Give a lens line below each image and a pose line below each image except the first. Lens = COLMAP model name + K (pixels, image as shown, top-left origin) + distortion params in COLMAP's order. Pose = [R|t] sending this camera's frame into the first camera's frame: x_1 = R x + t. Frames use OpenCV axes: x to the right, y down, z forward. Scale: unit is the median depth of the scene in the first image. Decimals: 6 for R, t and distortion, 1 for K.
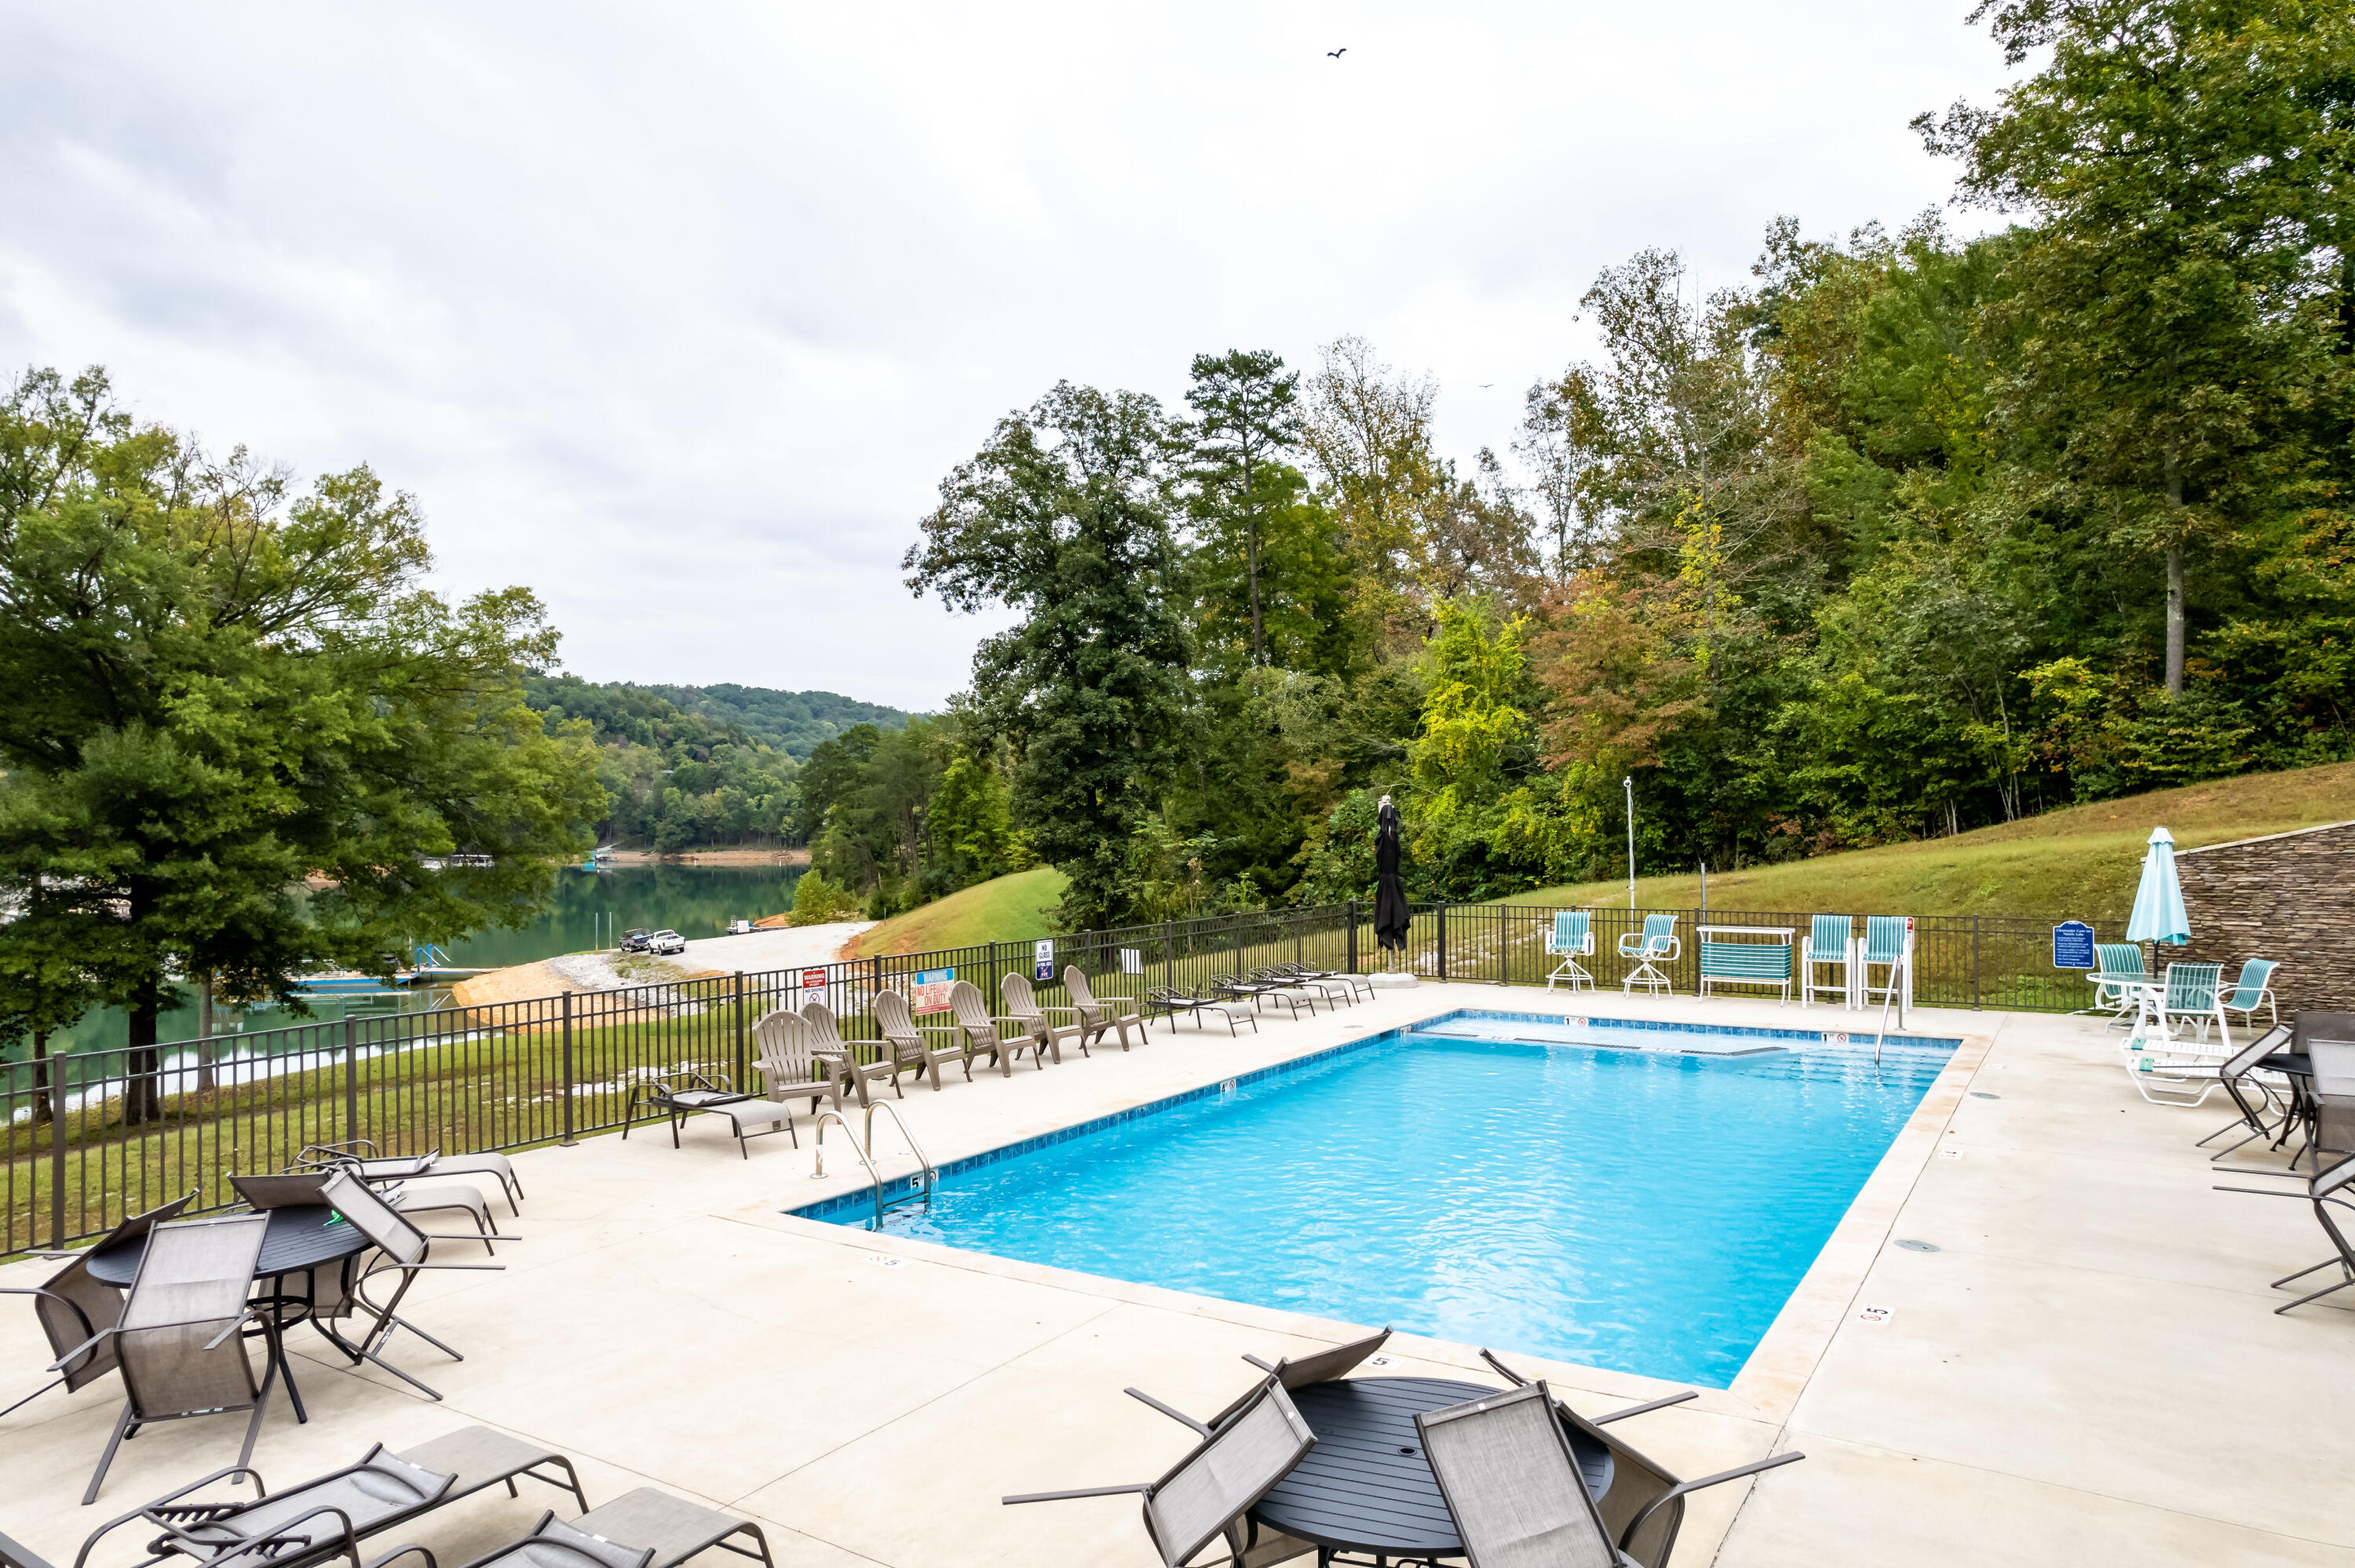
lens RADIAL K [[1348.6, 0, 1137.9], [0, 1348.6, 842.1], [0, 0, 1]] dist [-0.044122, 0.020116]
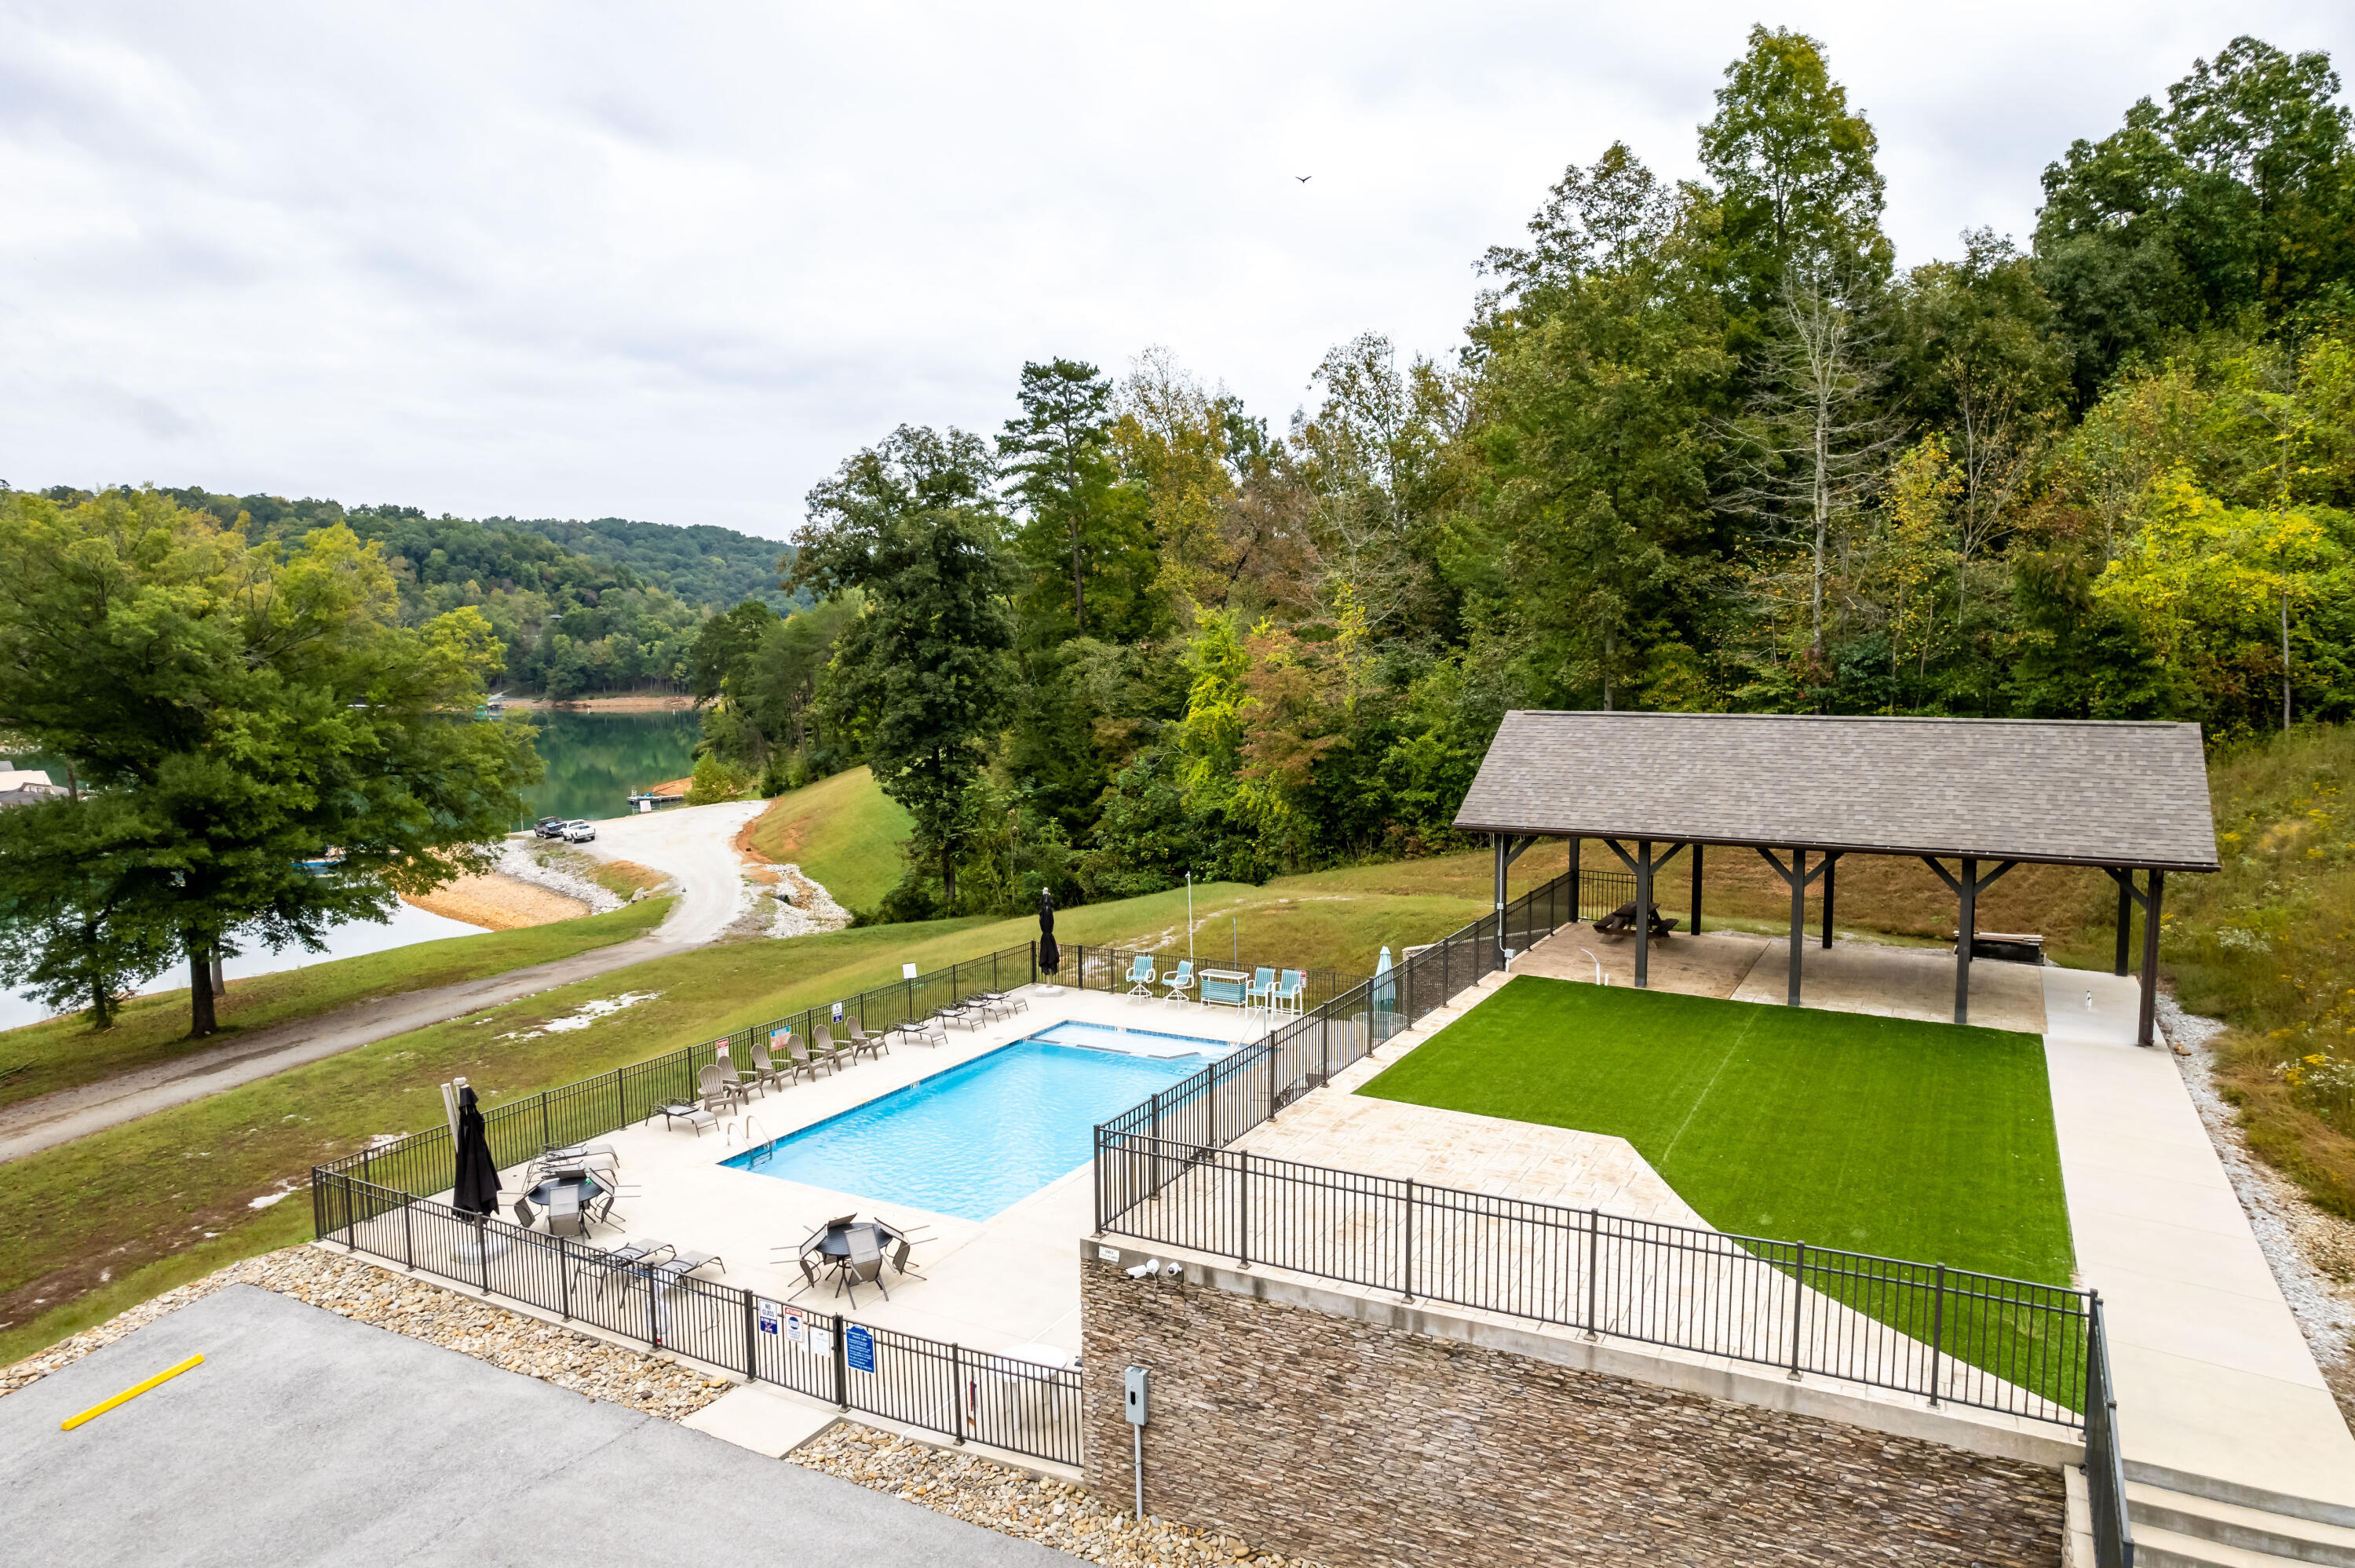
lens RADIAL K [[1348.6, 0, 1119.8], [0, 1348.6, 816.9], [0, 0, 1]] dist [-0.044122, 0.020116]
pose [[0.998139, -0.006921, 0.060583, 0.063982], [0.000336, 0.994147, 0.108032, -0.116098], [-0.060976, -0.107810, 0.992300, -0.272439]]
